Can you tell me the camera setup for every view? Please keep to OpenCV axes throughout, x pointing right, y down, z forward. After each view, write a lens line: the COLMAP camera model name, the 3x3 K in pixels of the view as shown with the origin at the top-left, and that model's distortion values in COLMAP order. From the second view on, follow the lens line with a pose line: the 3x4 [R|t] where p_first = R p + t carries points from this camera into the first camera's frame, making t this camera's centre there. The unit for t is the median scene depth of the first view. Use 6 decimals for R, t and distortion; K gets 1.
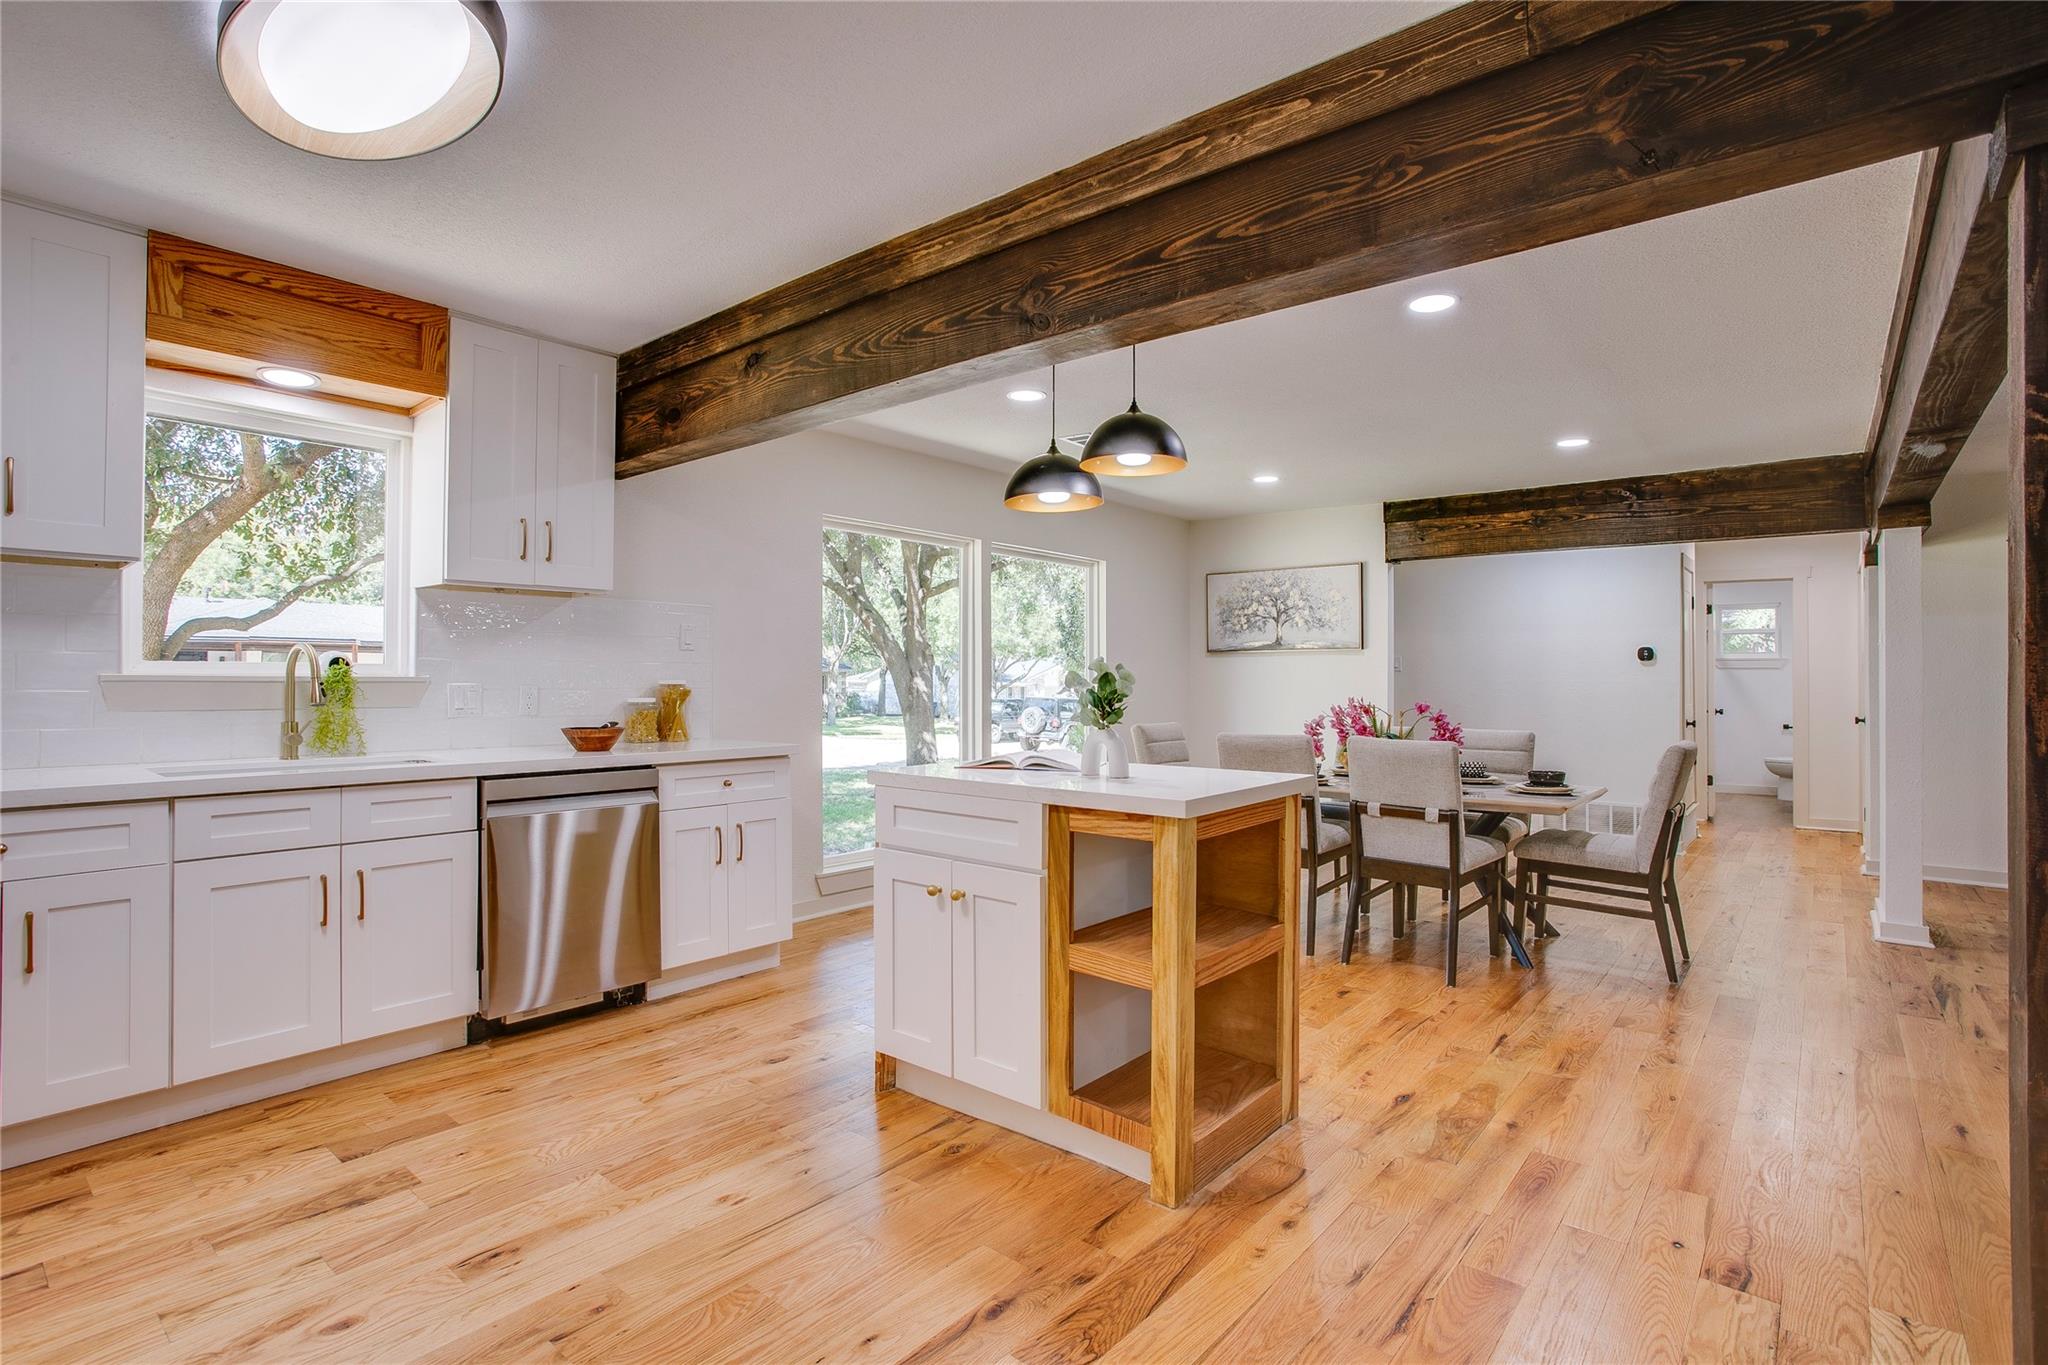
lens RADIAL K [[990.0, 0, 1021.6], [0, 990.0, 669.2], [0, 0, 1]] dist [-0.064336, 0.029520]
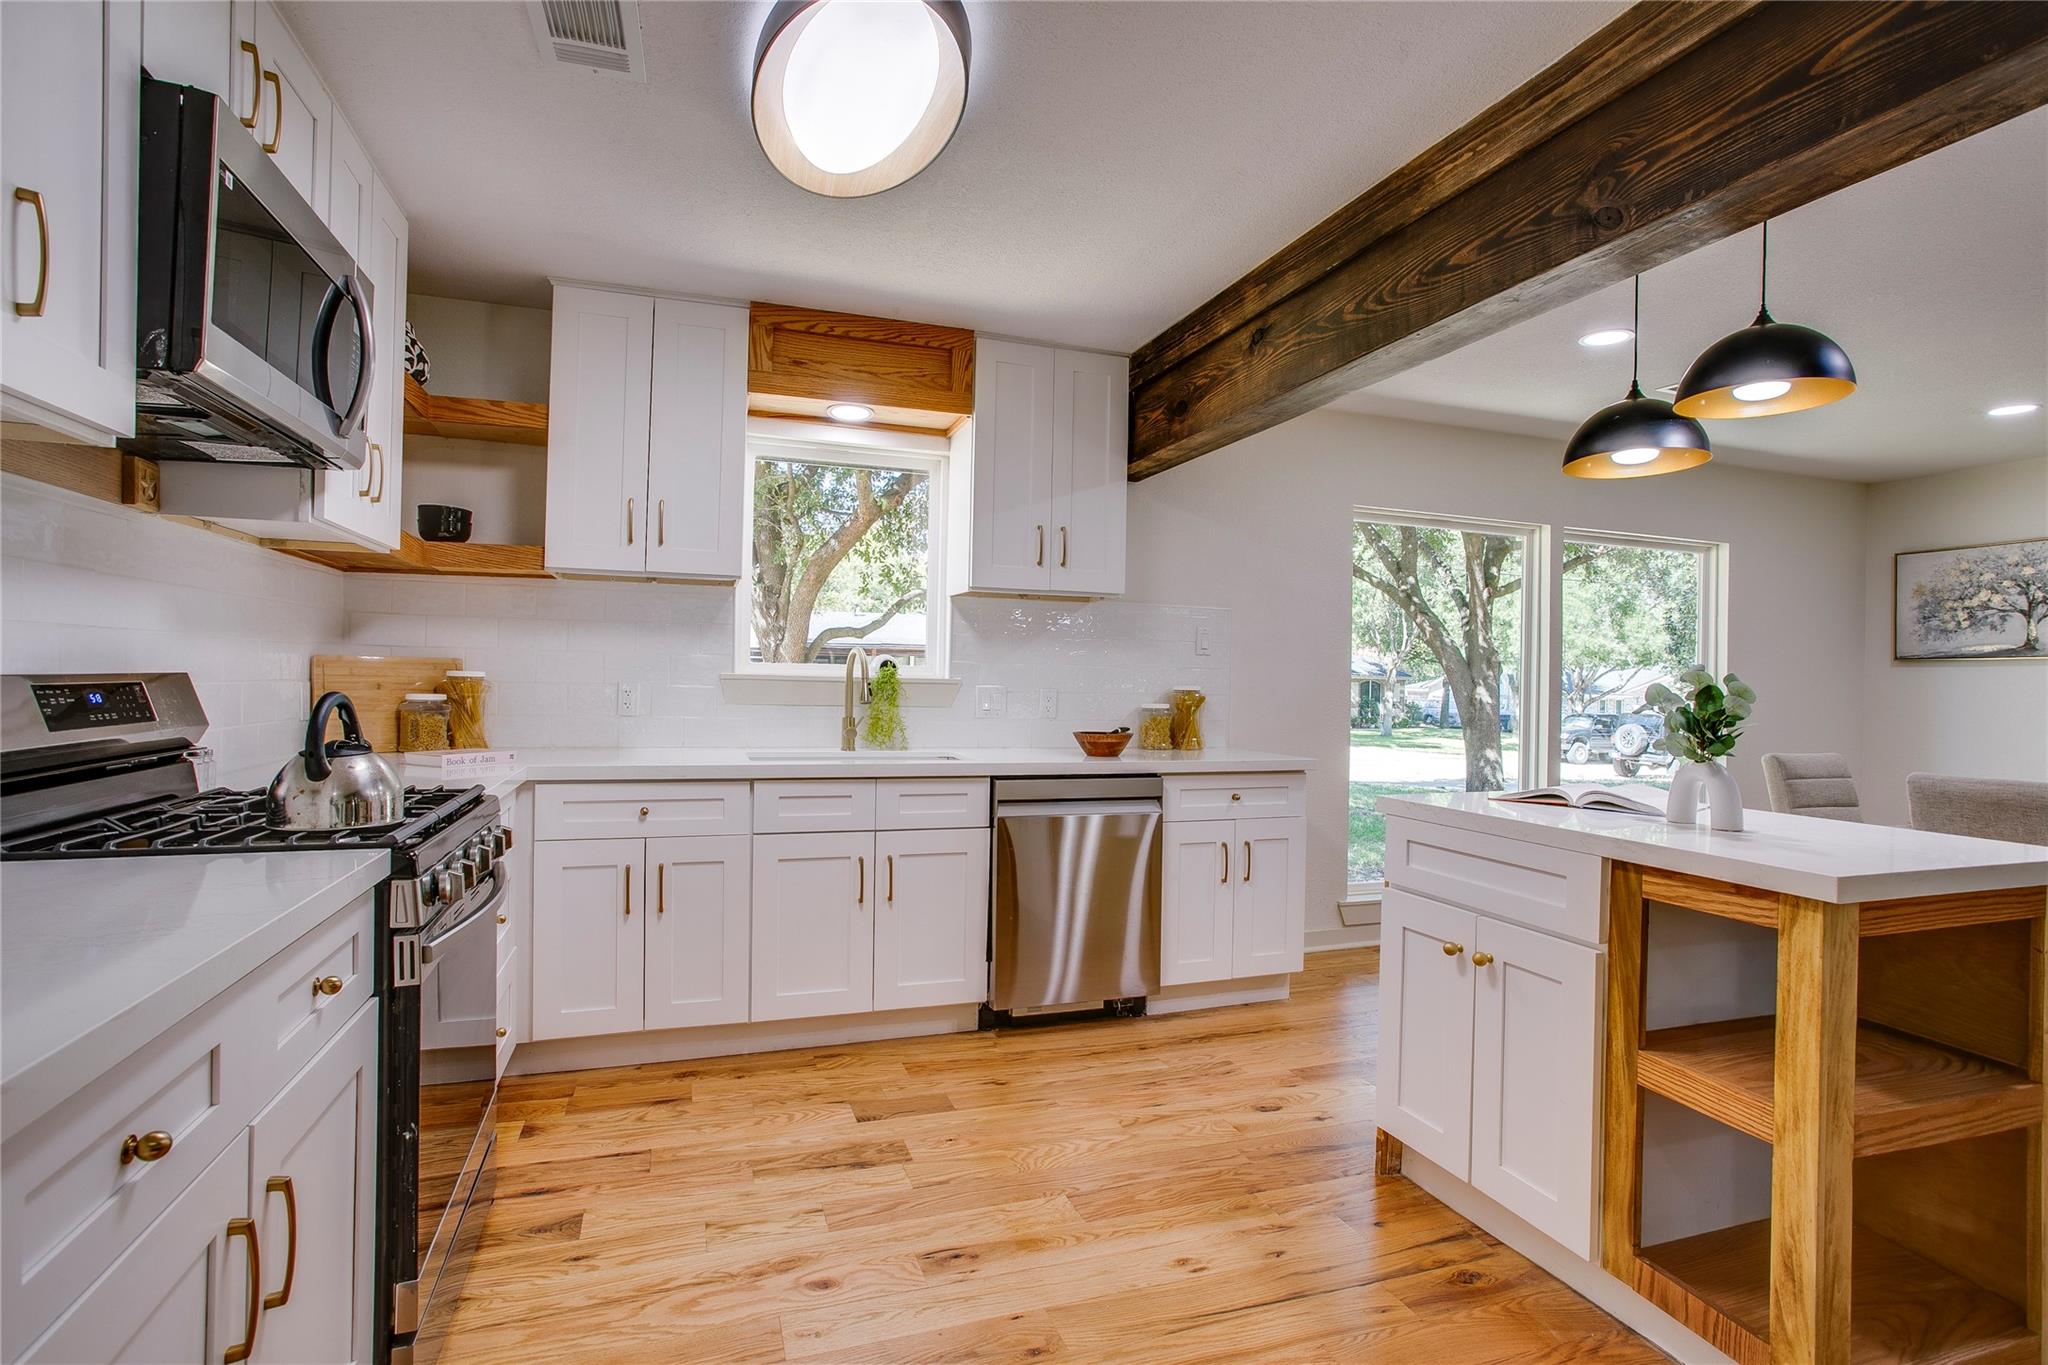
lens RADIAL K [[1004.7, 0, 1025.2], [0, 1004.7, 682.2], [0, 0, 1]] dist [-0.055805, 0.033065]
pose [[0.857247, 0.015067, -0.514685, 0.022112], [-0.011741, 0.999884, 0.009716, -0.000069], [0.514772, -0.002286, 0.857324, 0.092904]]
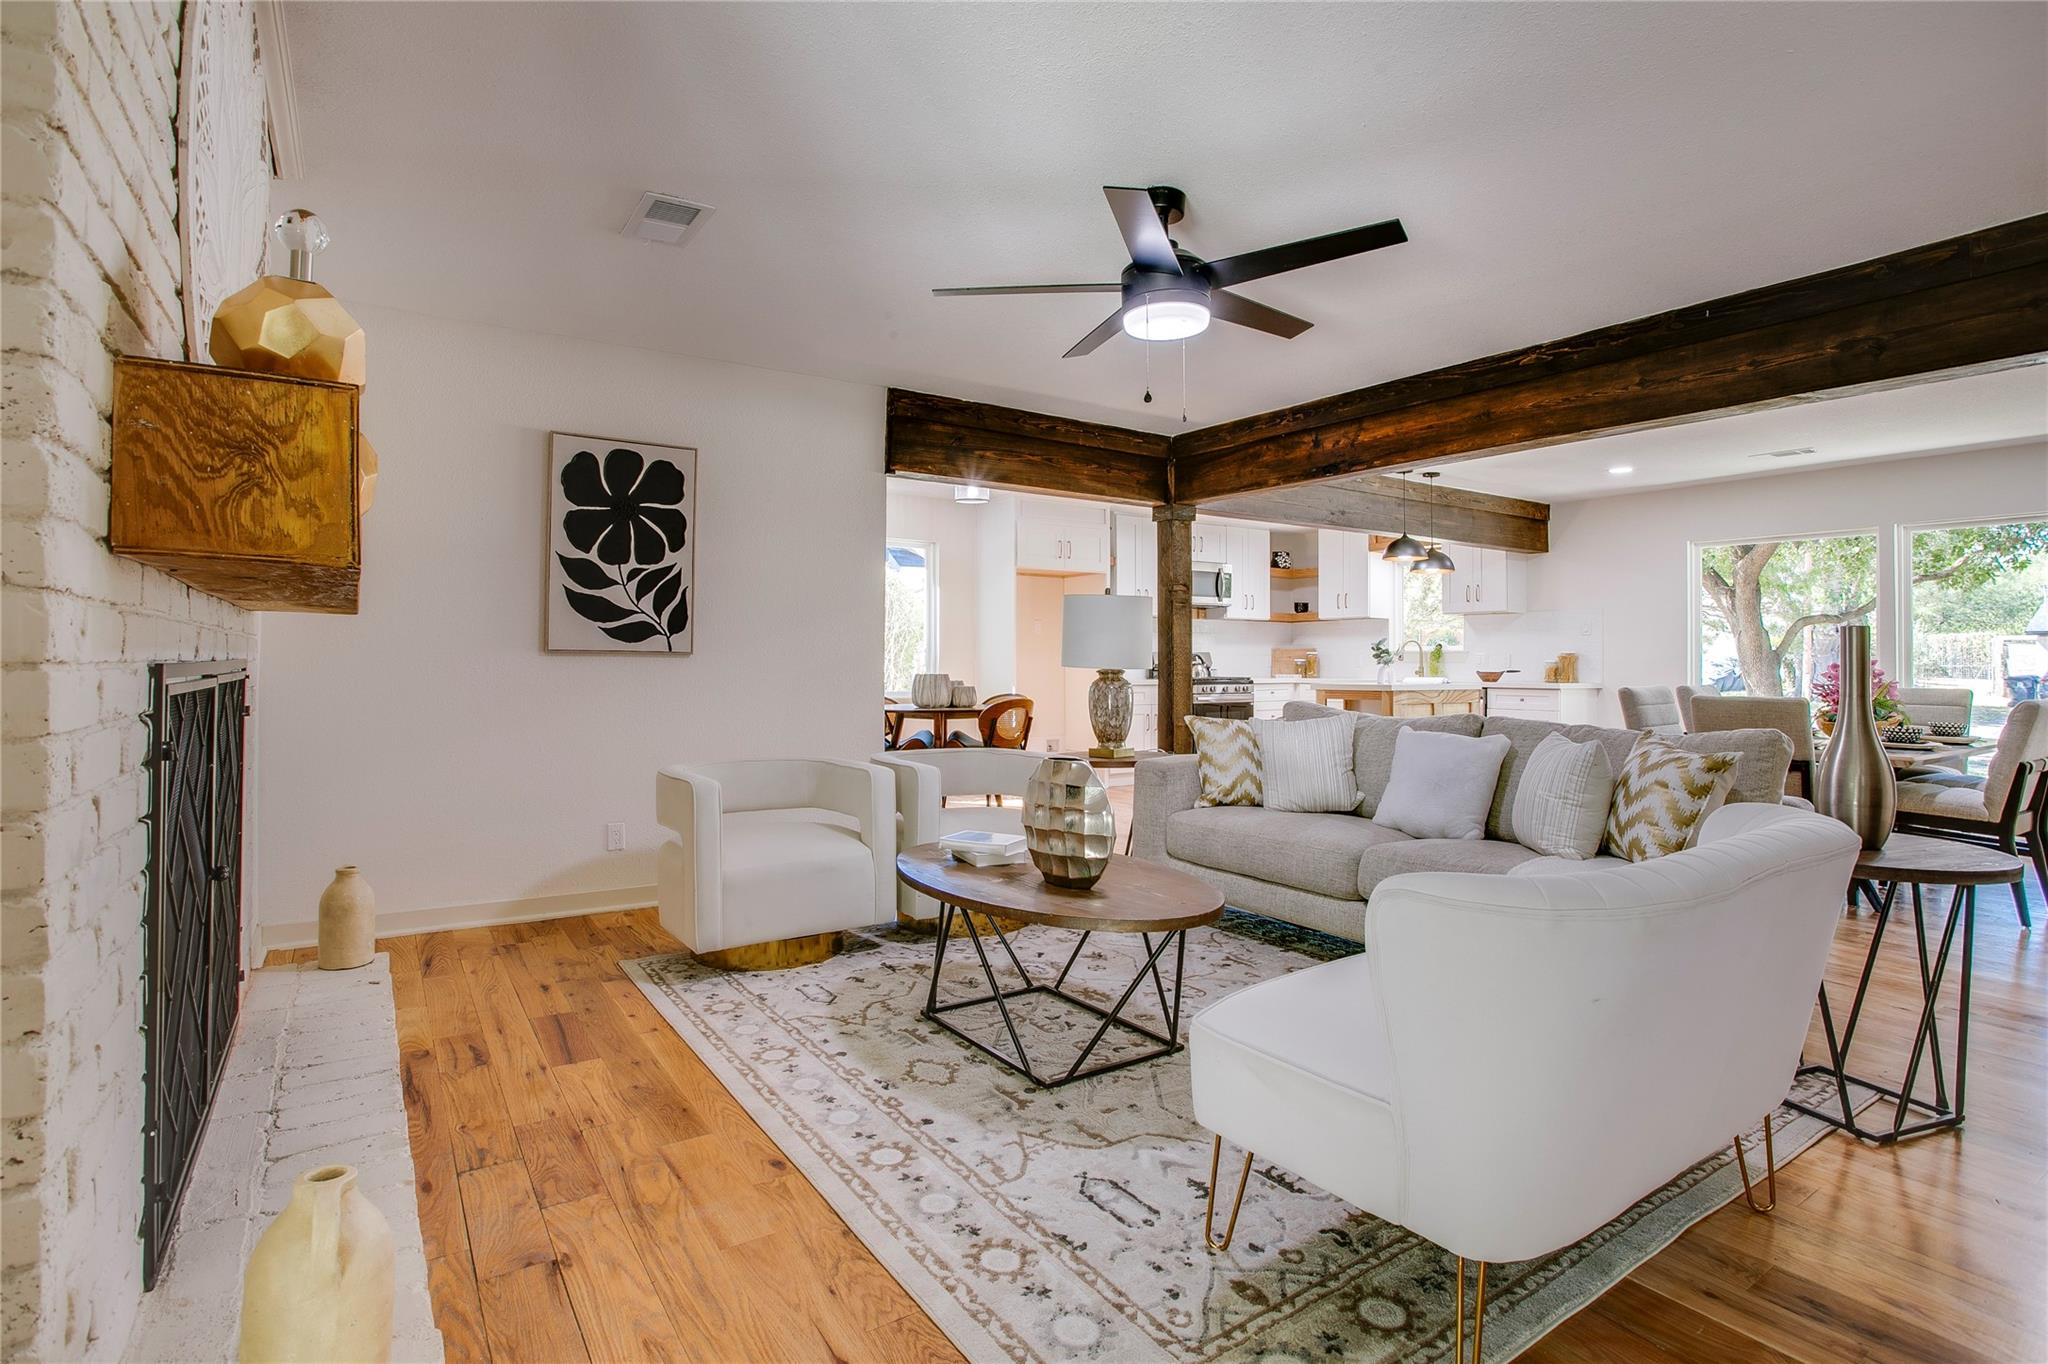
lens RADIAL K [[1025.8, 0, 1043.5], [0, 1025.8, 640.4], [0, 0, 1]] dist [-0.071839, 0.032609]
pose [[-0.261180, -0.024633, -0.964976, 2.396244], [0.003486, 0.999644, -0.026462, 0.050549], [0.965284, -0.010275, -0.261001, 0.683246]]
